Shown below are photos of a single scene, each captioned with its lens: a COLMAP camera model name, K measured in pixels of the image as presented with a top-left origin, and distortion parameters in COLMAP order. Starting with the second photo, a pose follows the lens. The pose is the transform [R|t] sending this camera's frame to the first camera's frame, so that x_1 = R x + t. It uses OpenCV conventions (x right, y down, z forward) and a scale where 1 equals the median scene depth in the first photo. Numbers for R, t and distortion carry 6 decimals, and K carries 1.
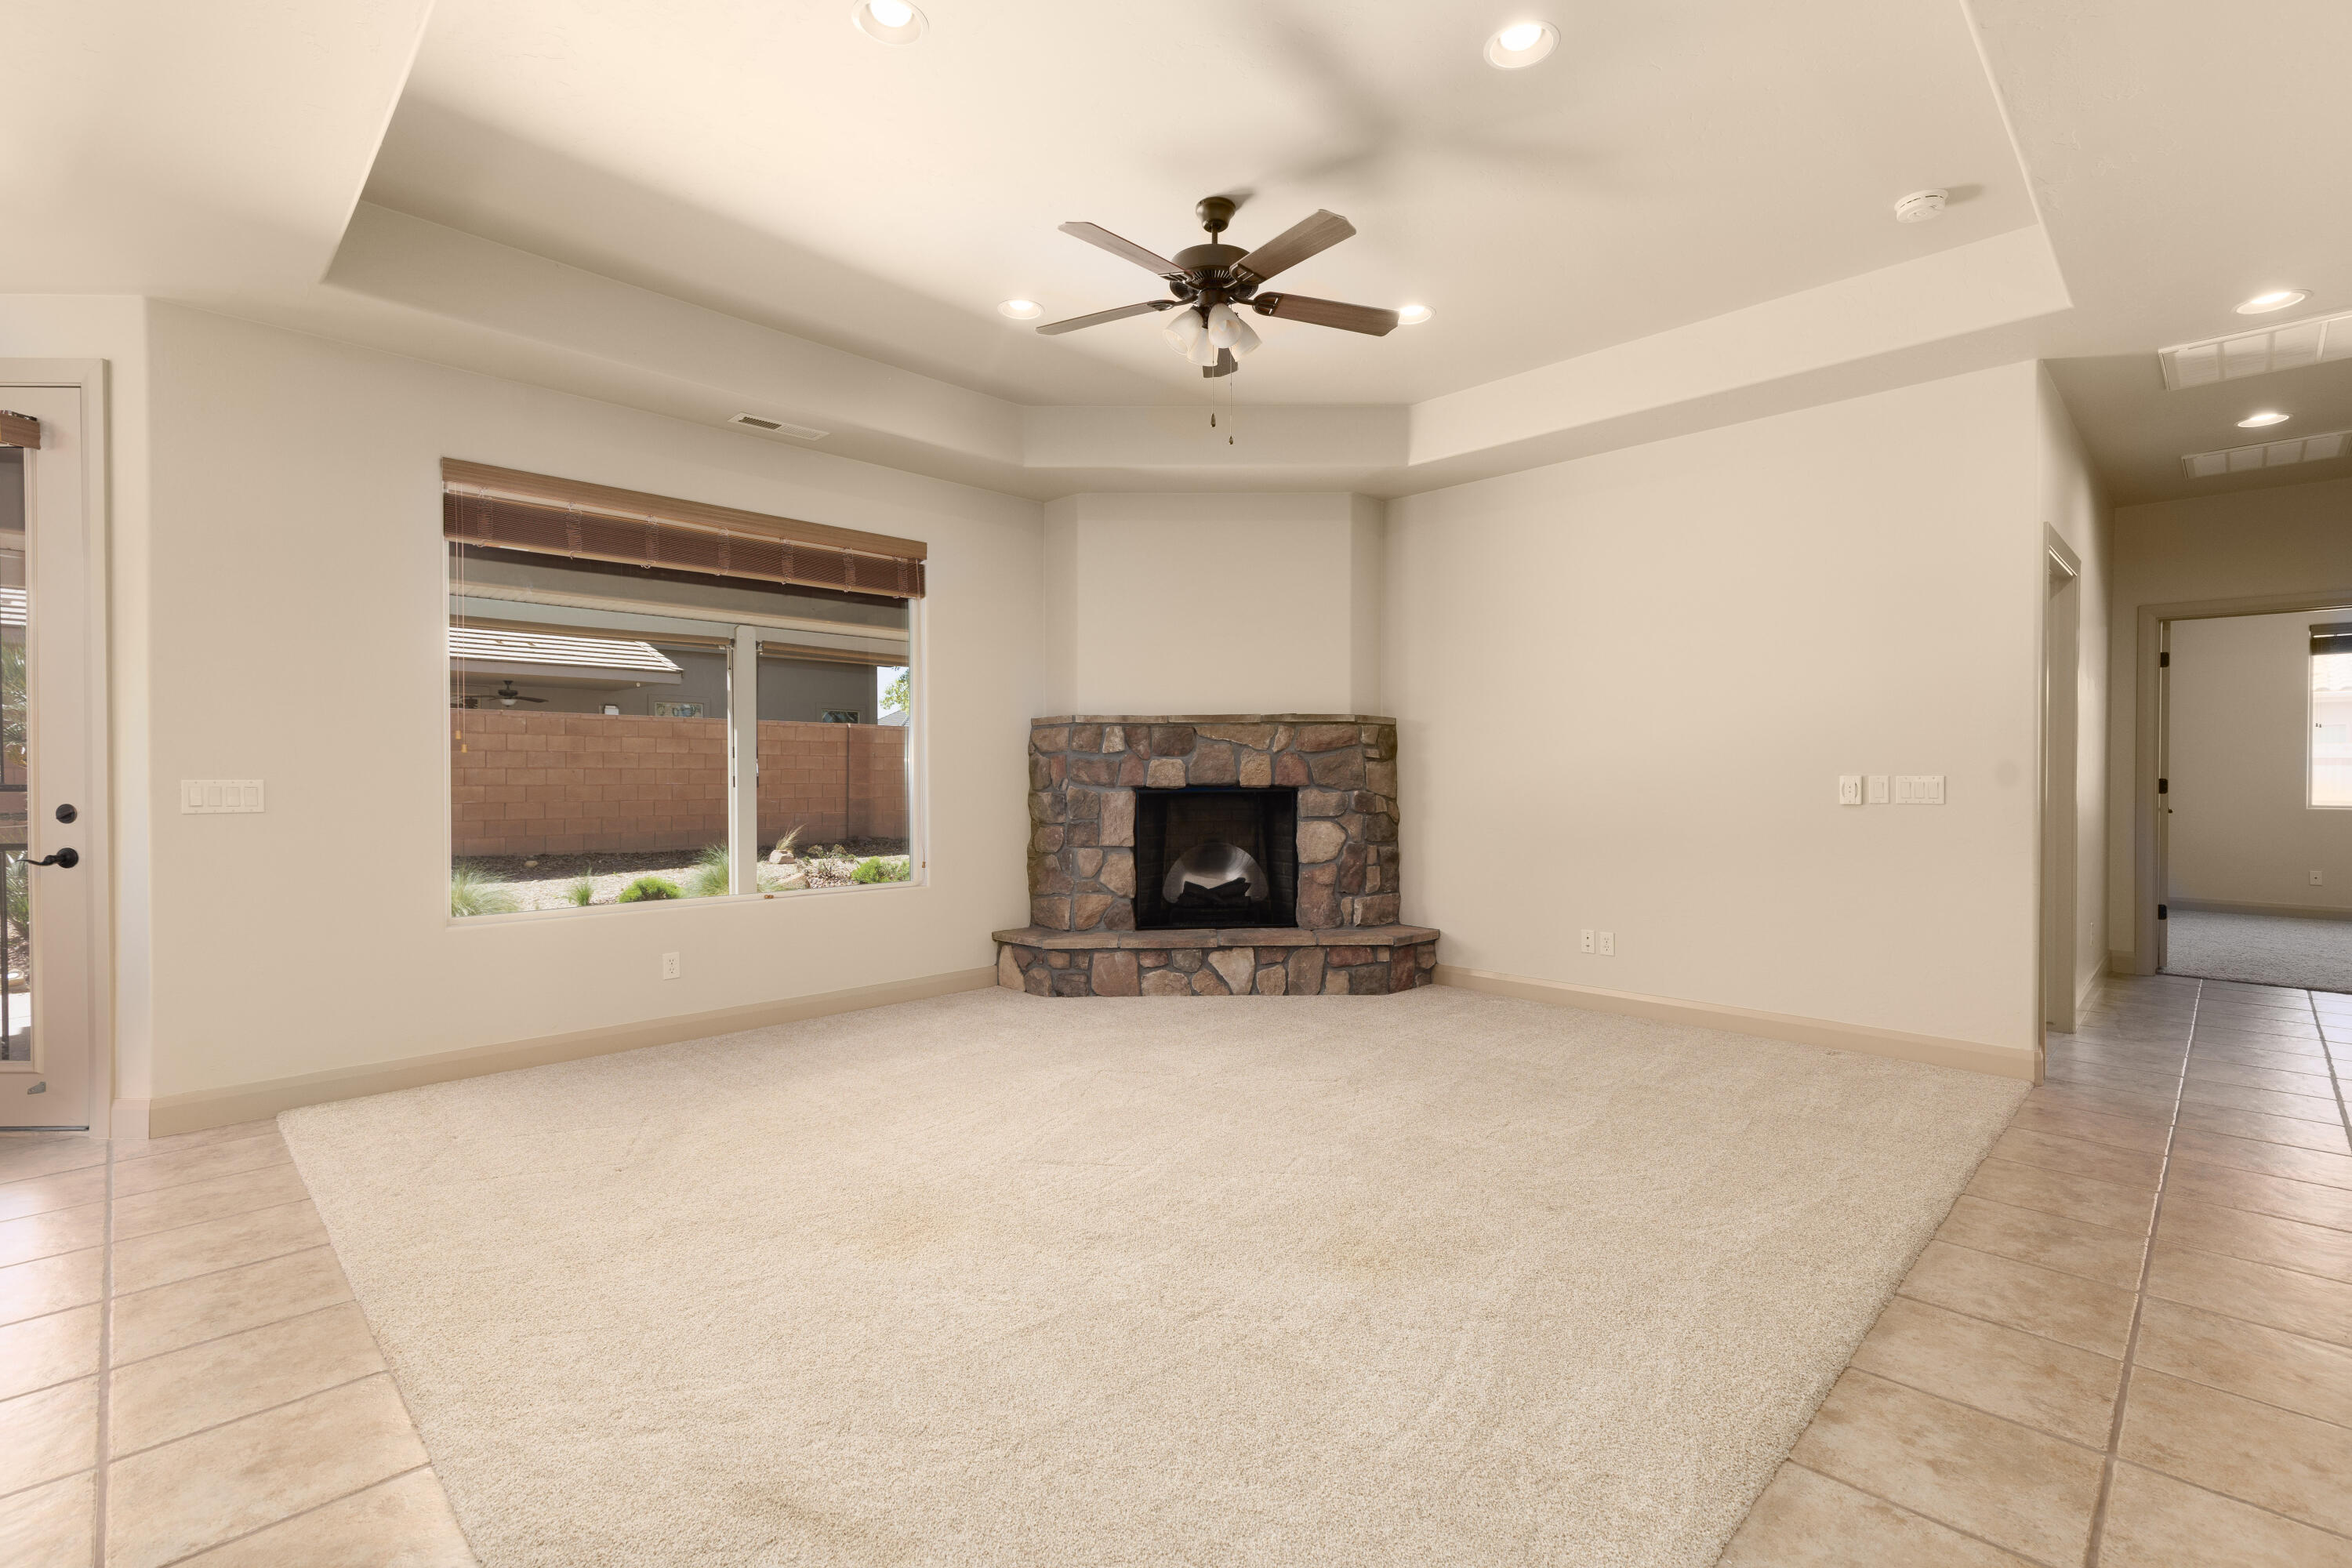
lens RADIAL K [[1068.7, 0, 1194.7], [0, 1068.7, 784.5], [0, 0, 1]] dist [0.009068, -0.000212]
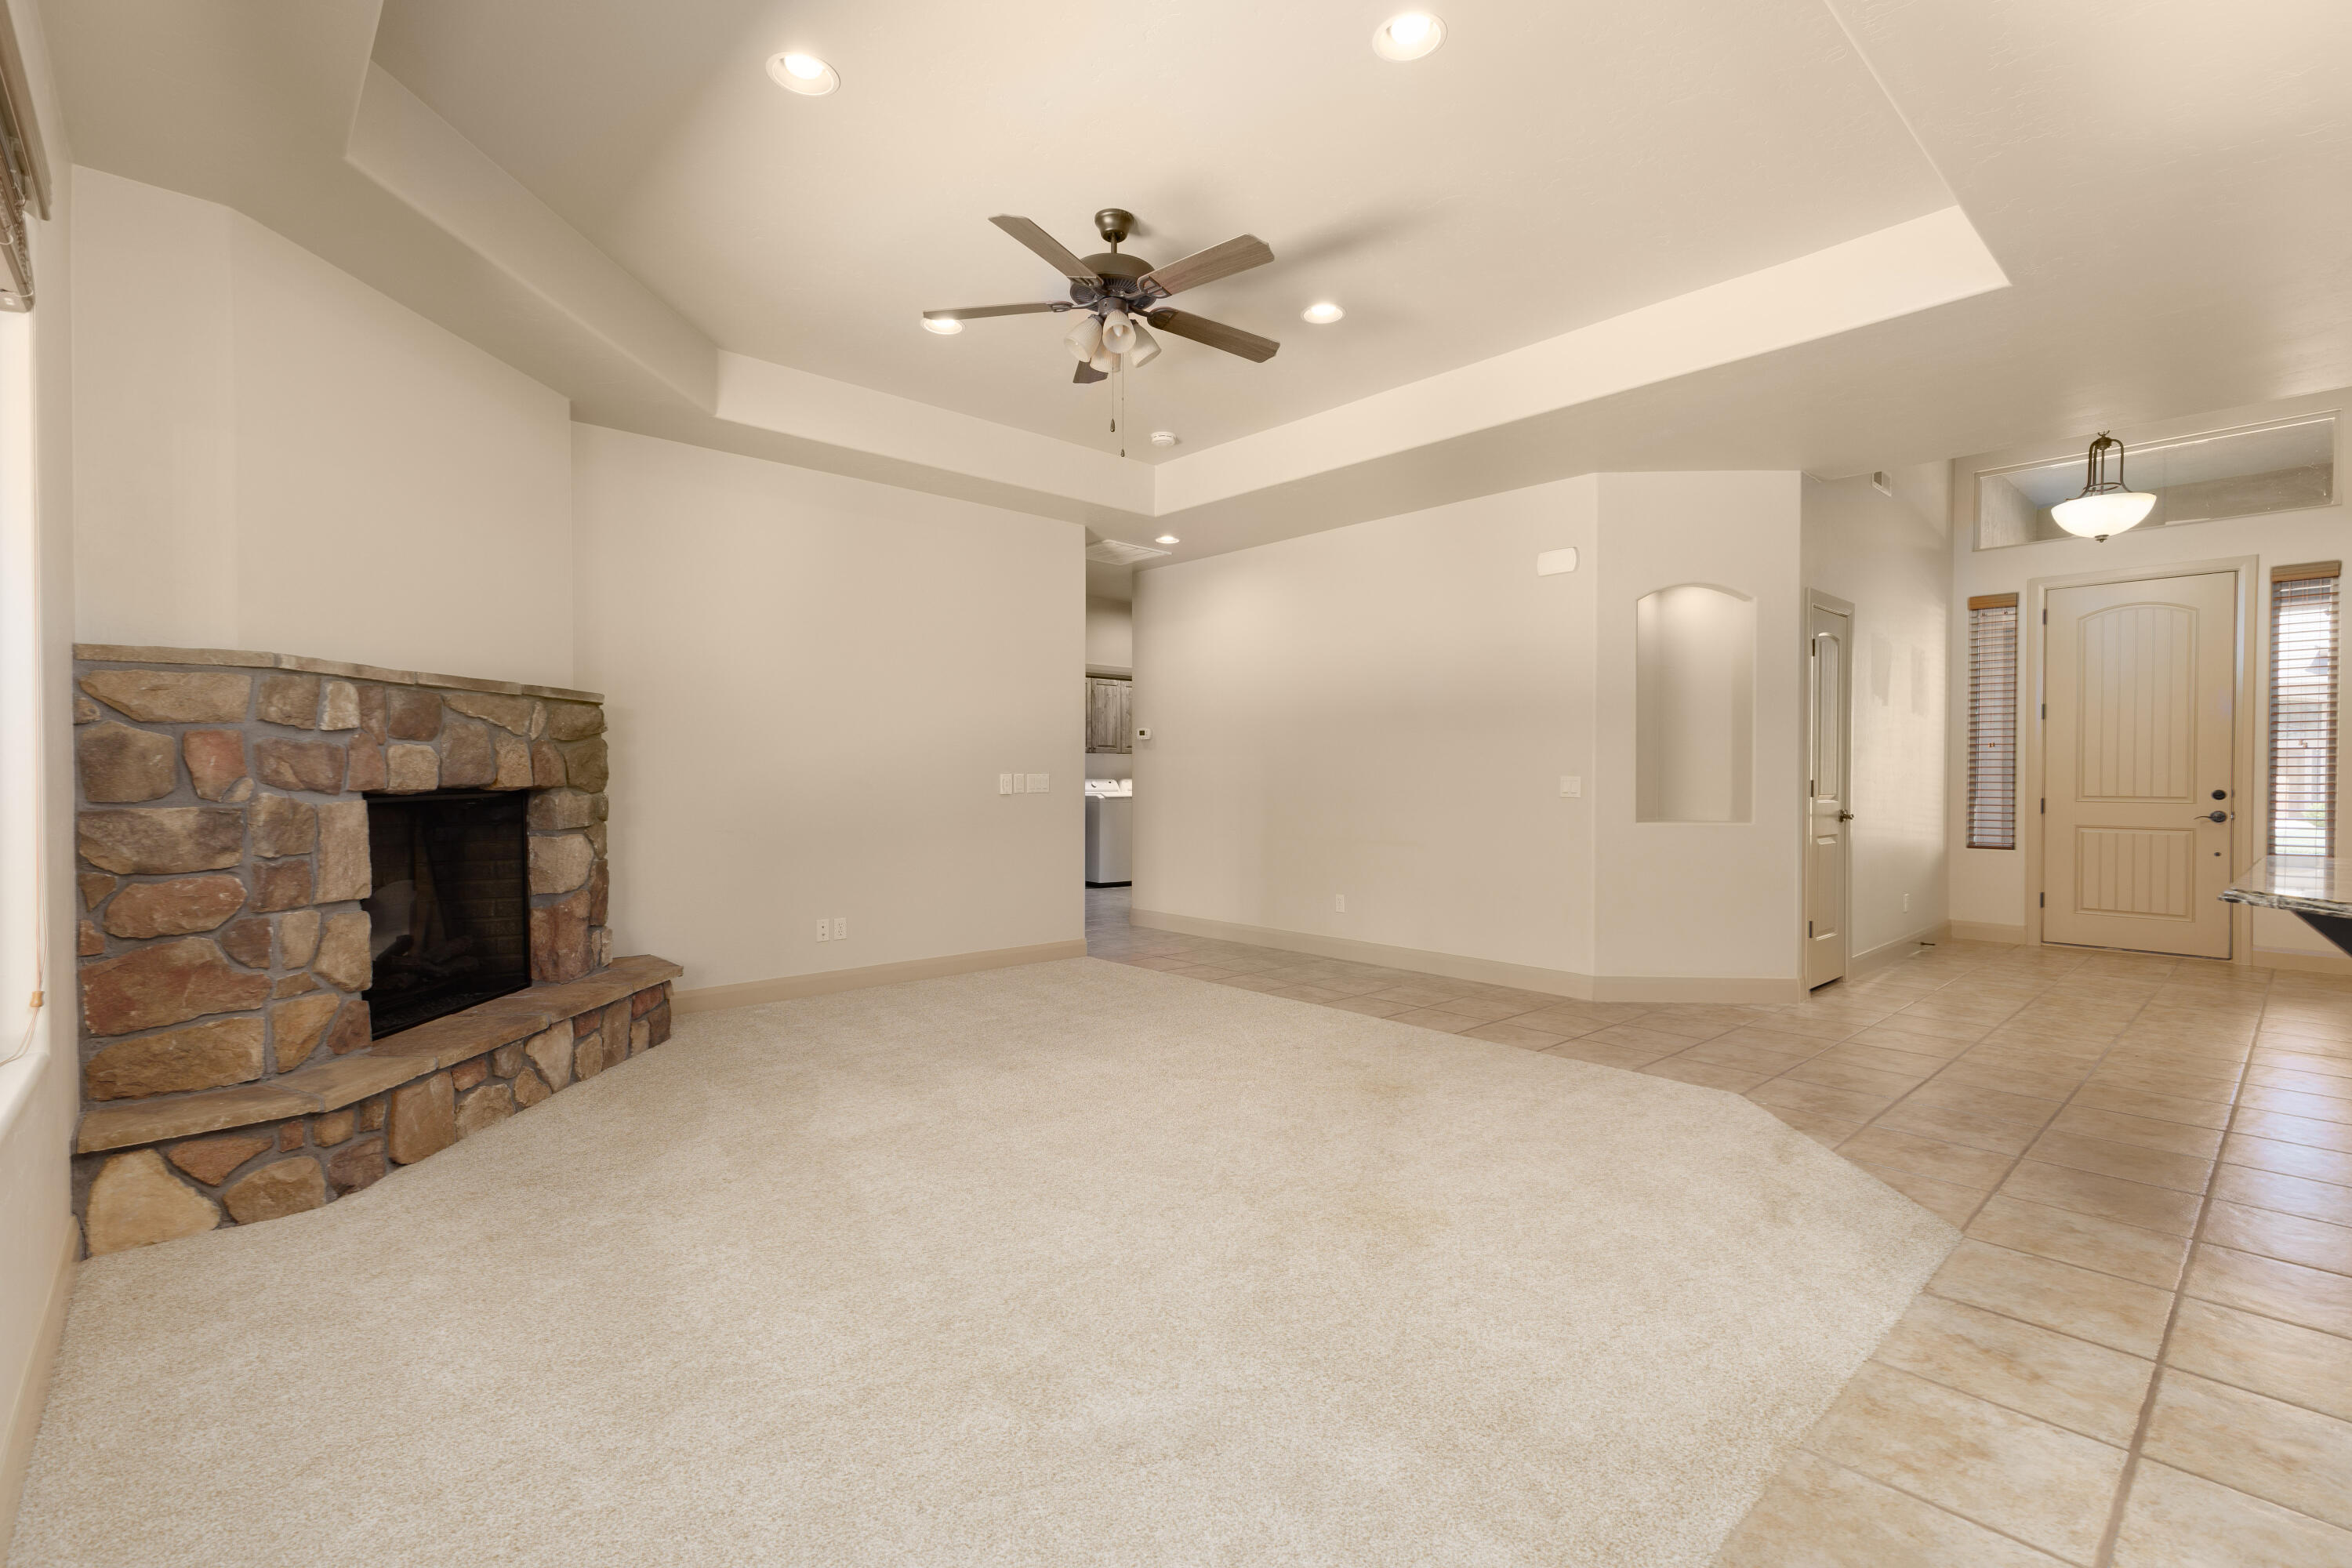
lens RADIAL K [[1068.7, 0, 1189.6], [0, 1068.7, 773.6], [0, 0, 1]] dist [0.009068, -0.000212]
pose [[0.030846, 0.001956, 0.999522, -0.613618], [0.008070, 0.999965, -0.002206, -0.002631], [-0.999492, 0.008134, 0.030829, 0.548448]]
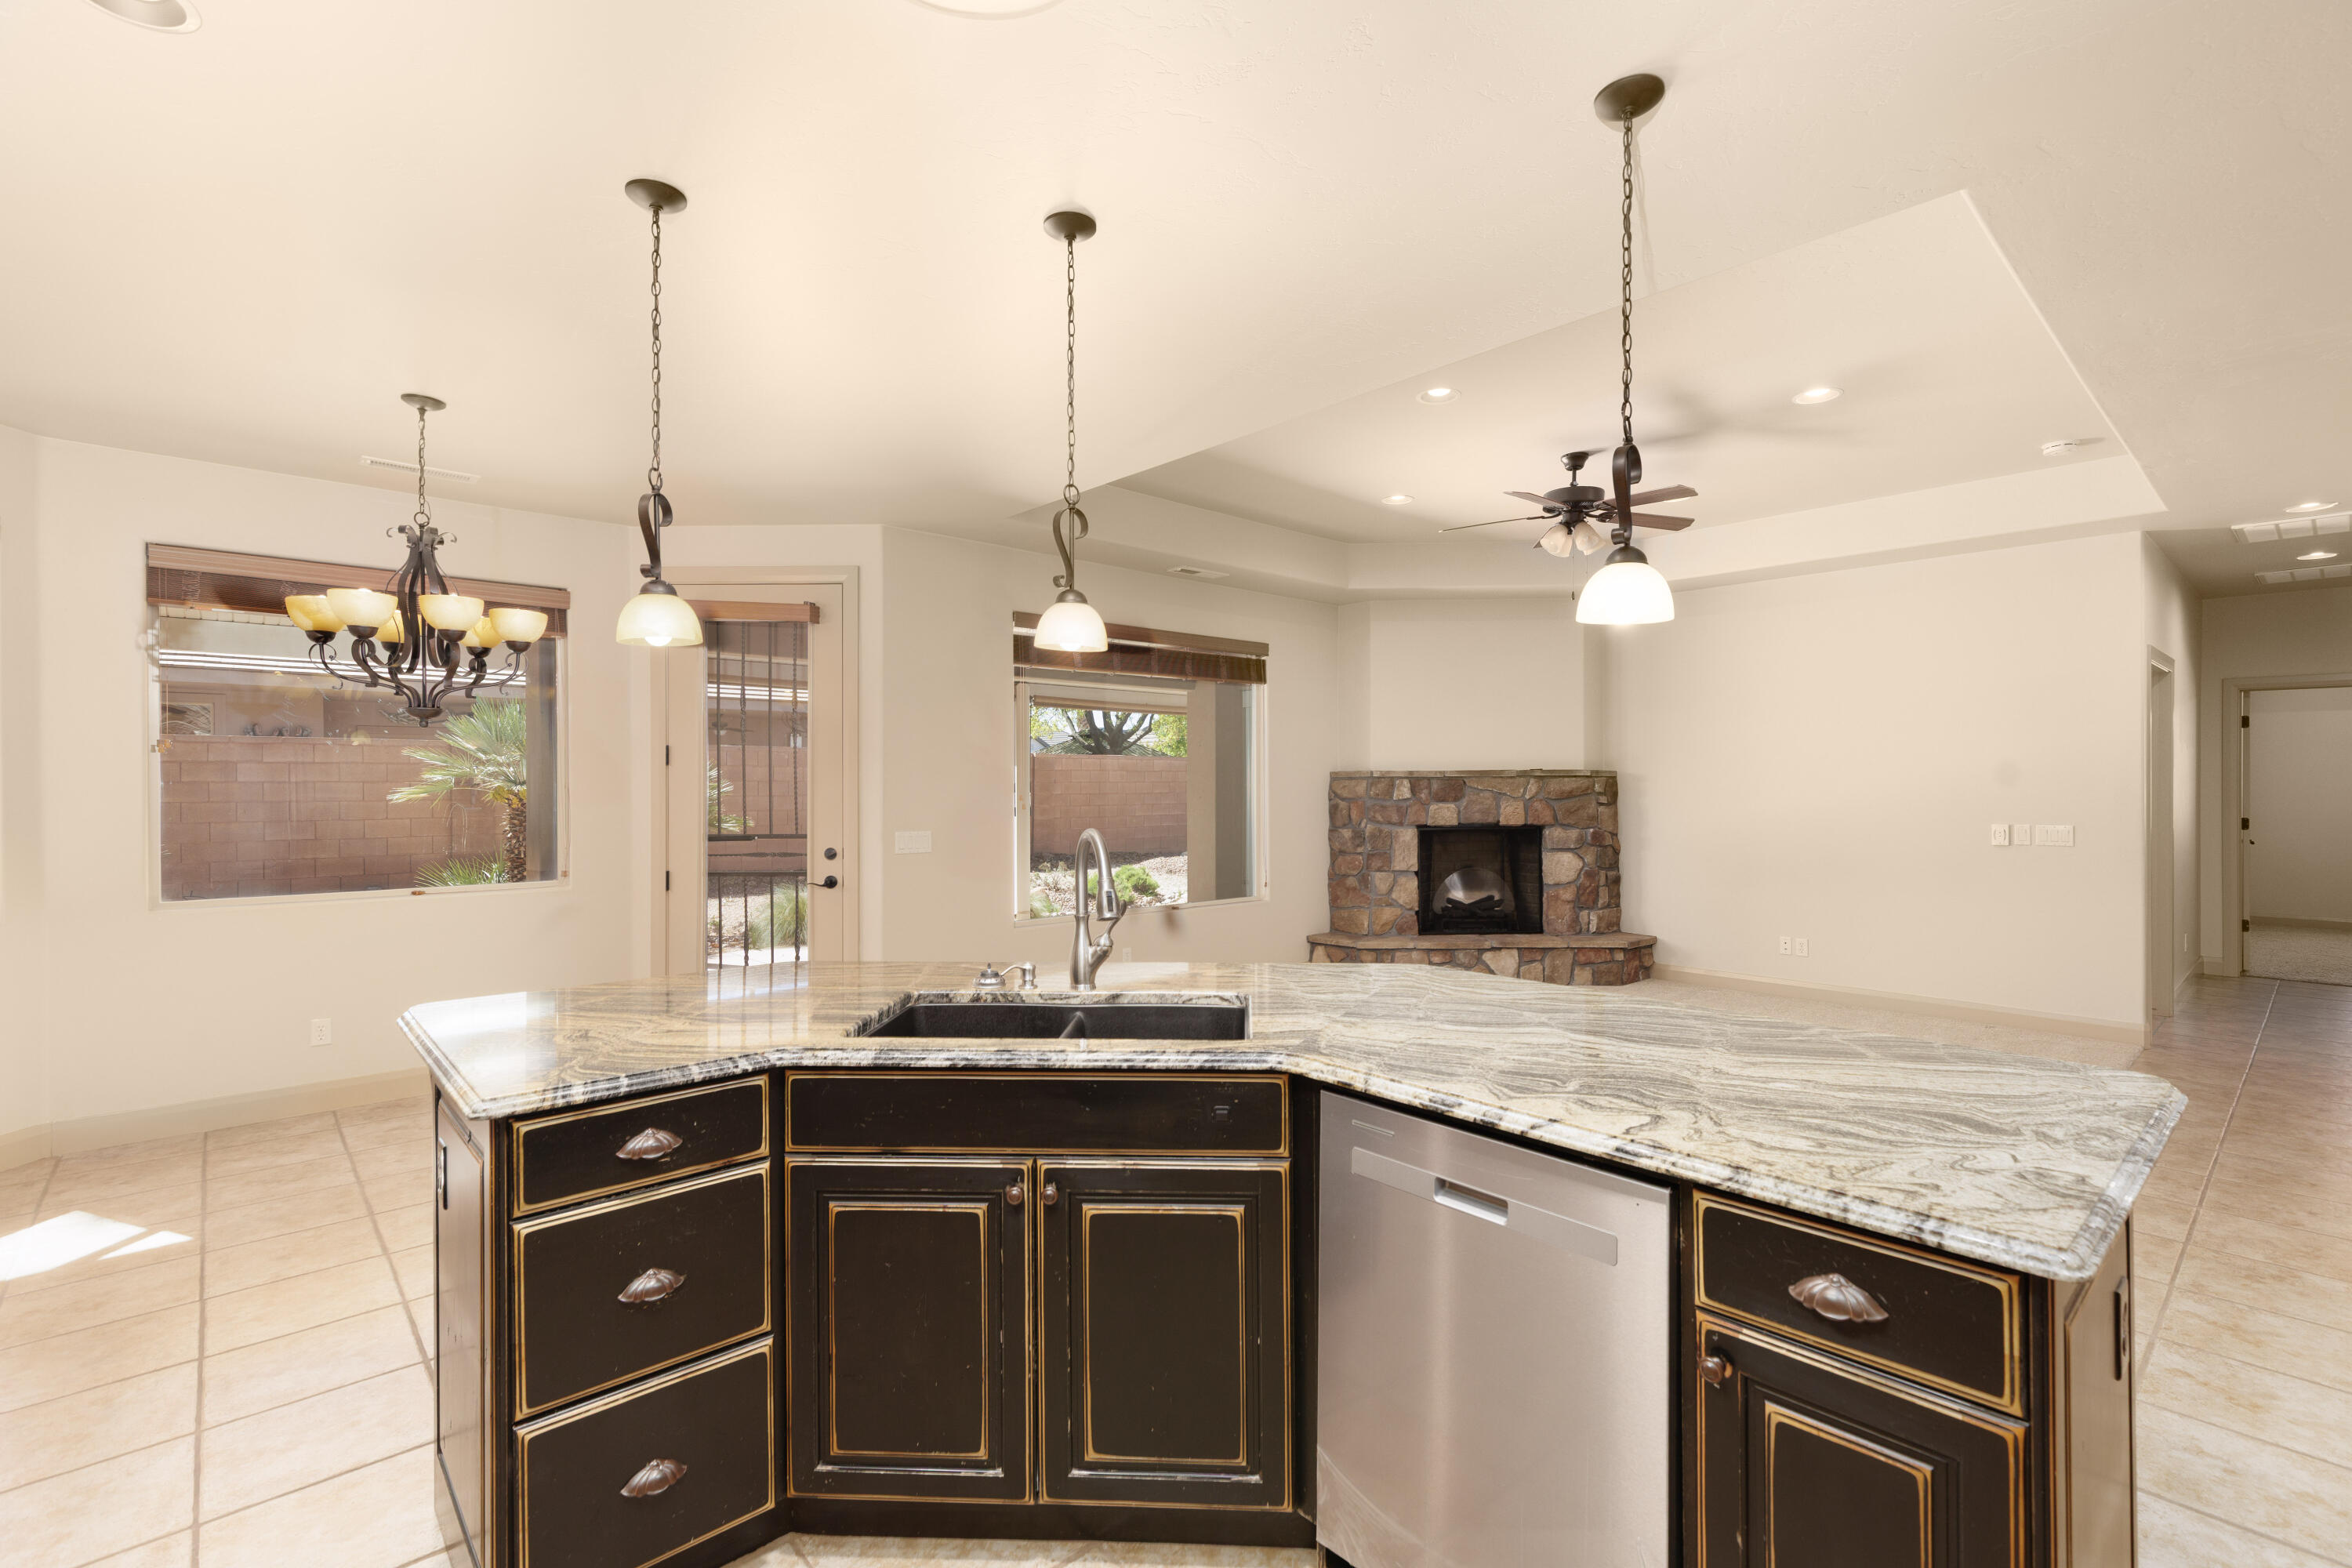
lens RADIAL K [[1068.7, 0, 1190.7], [0, 1068.7, 785.1], [0, 0, 1]] dist [0.009068, -0.000212]
pose [[0.998748, -0.001347, -0.050013, -0.269681], [0.000897, 0.999959, -0.009020, -0.035762], [0.050023, 0.008964, 0.998708, -0.322928]]
